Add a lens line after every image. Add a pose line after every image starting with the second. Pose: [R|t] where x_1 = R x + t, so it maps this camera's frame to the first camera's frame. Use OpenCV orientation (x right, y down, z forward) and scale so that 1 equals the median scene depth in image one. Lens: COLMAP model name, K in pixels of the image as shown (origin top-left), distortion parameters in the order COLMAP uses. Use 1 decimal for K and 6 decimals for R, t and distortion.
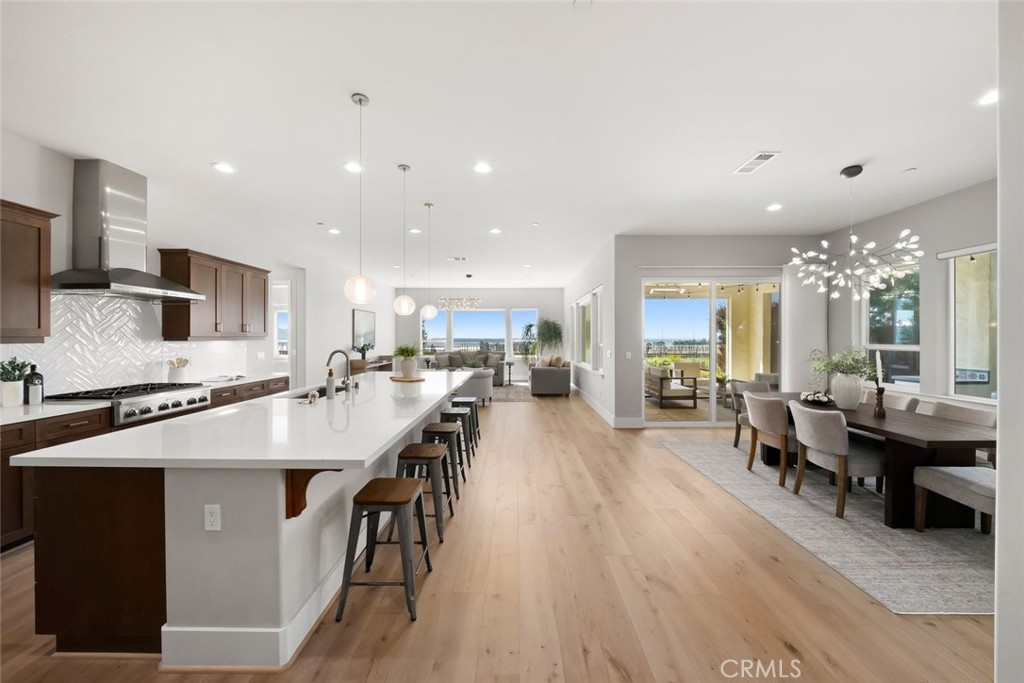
lens RADIAL K [[360.4, 0, 512.0], [0, 360.4, 341.5], [0, 0, 1]] dist [0.000354, 0.000016]
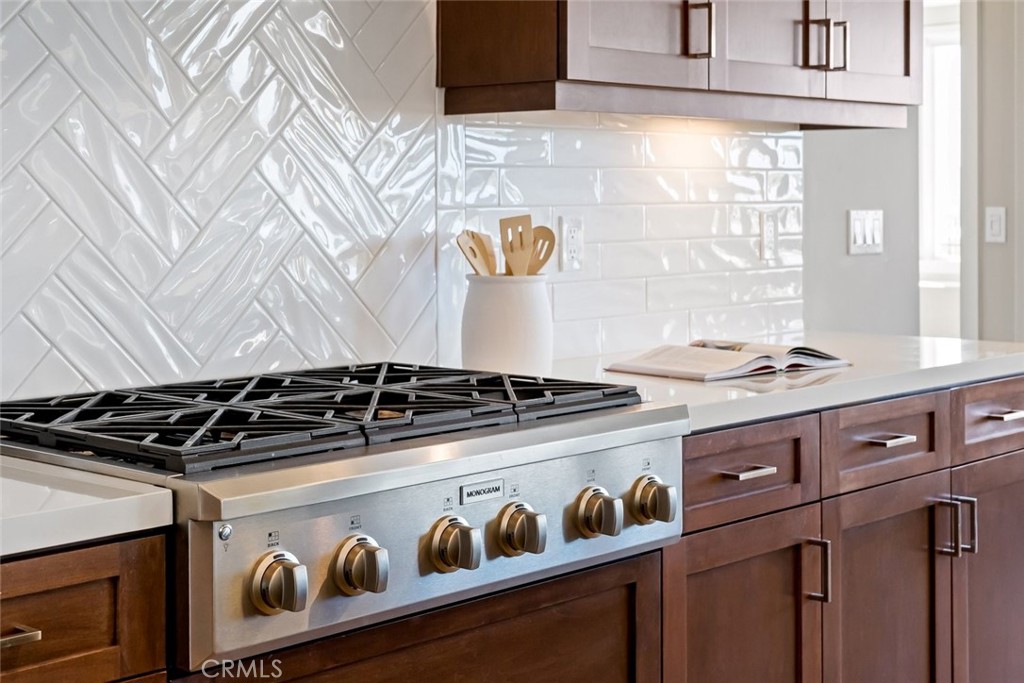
lens RADIAL K [[1668.5, 0, 512.0], [0, 1668.5, 341.5], [0, 0, 1]] dist [-0.003300, -0.006700]
pose [[0.748472, 0.056432, -0.660761, -0.455255], [-0.006139, 0.996920, 0.078187, 0.045307], [0.663138, -0.054464, 0.746513, 0.467984]]
